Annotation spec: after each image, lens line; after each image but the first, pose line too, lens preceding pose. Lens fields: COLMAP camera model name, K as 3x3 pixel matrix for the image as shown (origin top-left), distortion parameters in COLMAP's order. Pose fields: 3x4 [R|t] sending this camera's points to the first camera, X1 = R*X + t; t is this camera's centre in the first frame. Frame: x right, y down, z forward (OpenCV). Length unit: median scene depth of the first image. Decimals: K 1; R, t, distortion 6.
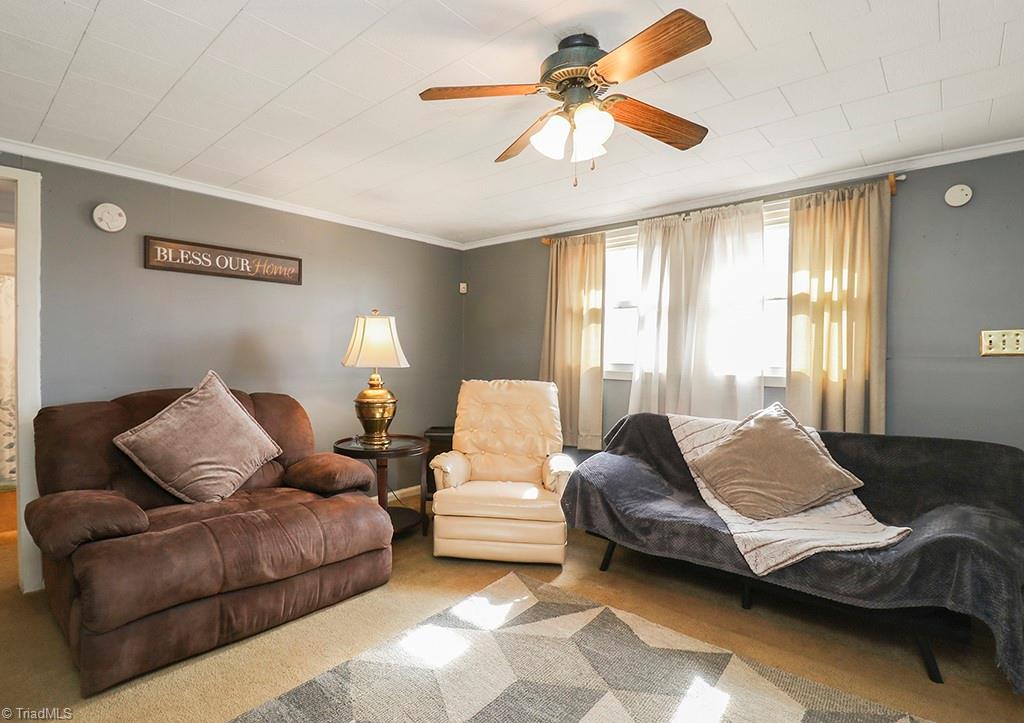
lens RADIAL K [[511.8, 0, 479.7], [0, 511.8, 353.4], [0, 0, 1]] dist [0.000897, -0.000133]
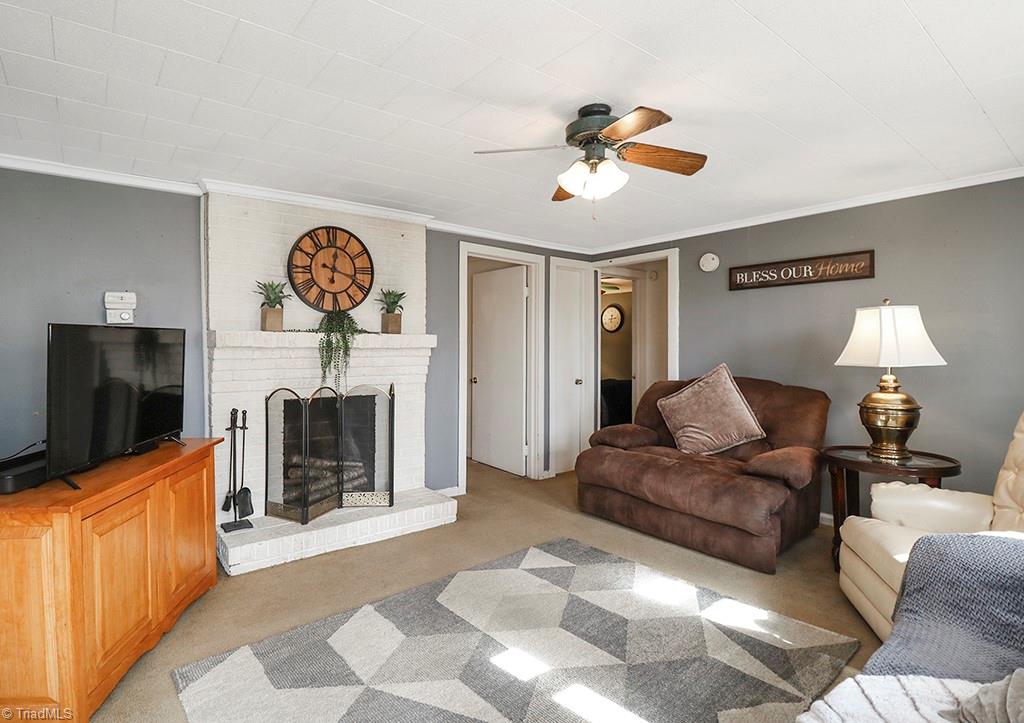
lens RADIAL K [[511.8, 0, 479.7], [0, 511.8, 353.4], [0, 0, 1]] dist [0.000897, -0.000133]
pose [[-0.153423, -0.005180, -0.988147, 0.827513], [-0.005694, 0.999974, -0.004358, 0.014503], [0.988144, 0.004958, -0.153448, 0.528971]]
